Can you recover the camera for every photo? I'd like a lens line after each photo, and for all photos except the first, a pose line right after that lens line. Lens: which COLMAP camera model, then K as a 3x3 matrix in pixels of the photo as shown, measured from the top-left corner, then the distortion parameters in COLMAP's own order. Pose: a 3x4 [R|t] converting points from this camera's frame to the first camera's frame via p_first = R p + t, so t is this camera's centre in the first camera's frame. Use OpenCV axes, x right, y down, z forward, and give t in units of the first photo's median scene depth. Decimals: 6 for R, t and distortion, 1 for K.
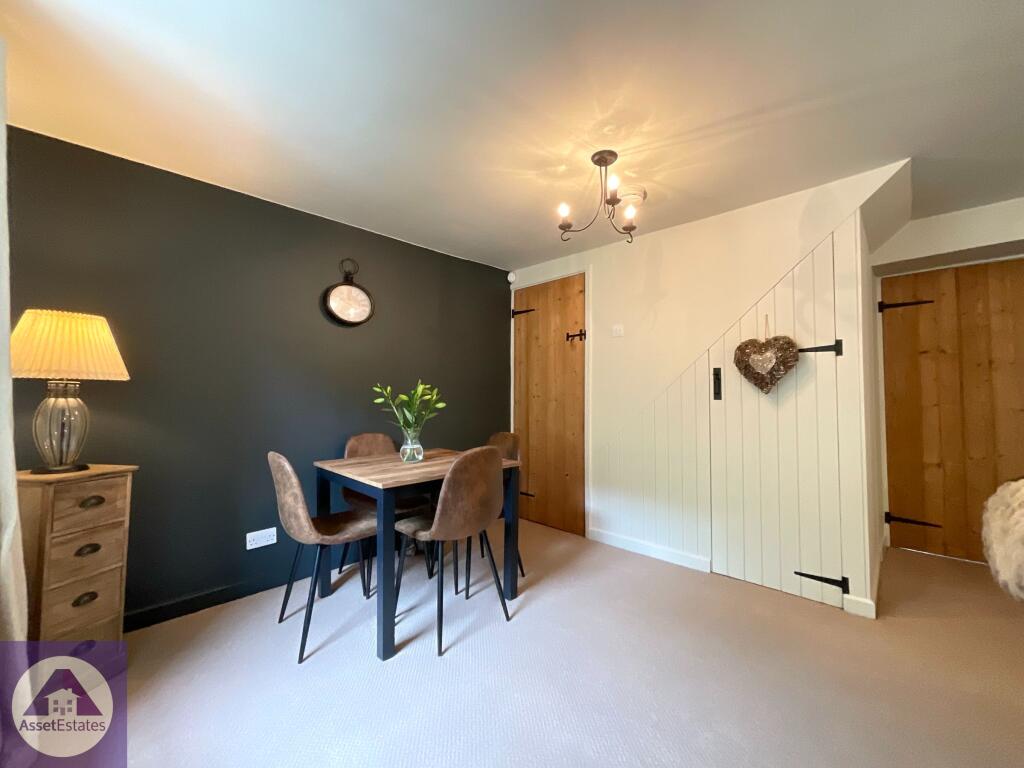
lens RADIAL K [[420.1, 0, 510.0], [0, 420.1, 380.2], [0, 0, 1]] dist [-0.003252, -0.001018]
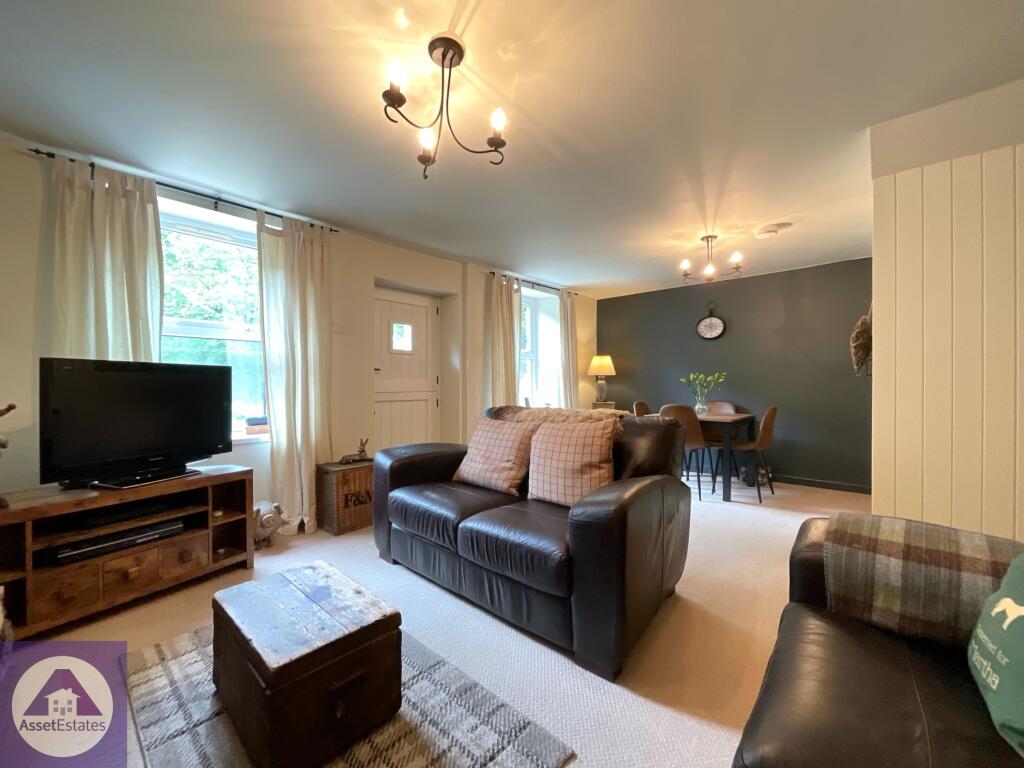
lens RADIAL K [[420.1, 0, 514.2], [0, 420.1, 388.8], [0, 0, 1]] dist [-0.003252, -0.001018]
pose [[0.059281, 0.005309, -0.998227, 2.103724], [0.037908, 0.999253, 0.007566, 0.050775], [0.997521, -0.038289, 0.059035, 0.080647]]
